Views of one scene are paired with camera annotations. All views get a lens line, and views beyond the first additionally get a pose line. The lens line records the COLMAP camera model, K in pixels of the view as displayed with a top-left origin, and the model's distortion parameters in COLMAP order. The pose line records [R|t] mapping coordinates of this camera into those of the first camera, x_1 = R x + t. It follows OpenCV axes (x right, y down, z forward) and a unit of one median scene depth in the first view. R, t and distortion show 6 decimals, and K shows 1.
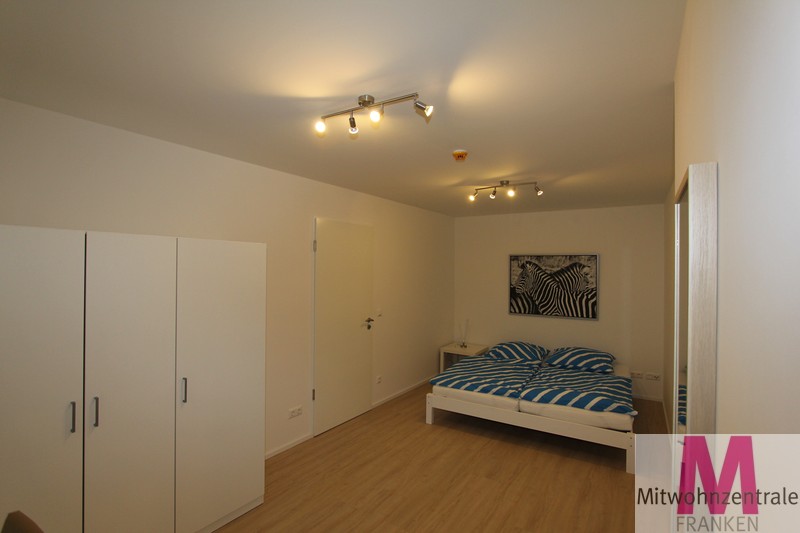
lens RADIAL K [[370.4, 0, 400.0], [0, 370.4, 266.5], [0, 0, 1]] dist [-0.012792, 0.000014]
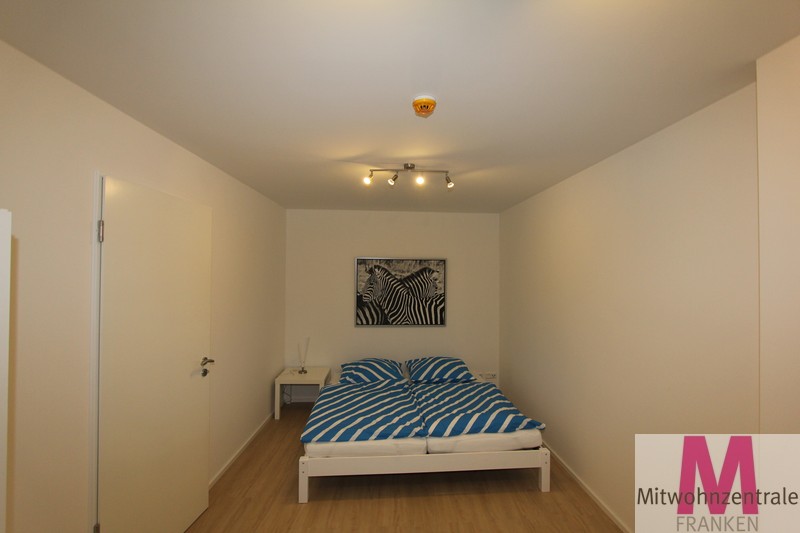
lens RADIAL K [[370.4, 0, 400.0], [0, 370.4, 266.5], [0, 0, 1]] dist [-0.012792, 0.000014]
pose [[0.811057, 0.008197, 0.584910, -0.140139], [-0.002919, 0.999946, -0.009966, -0.003447], [-0.584960, 0.006376, 0.811037, 0.266838]]
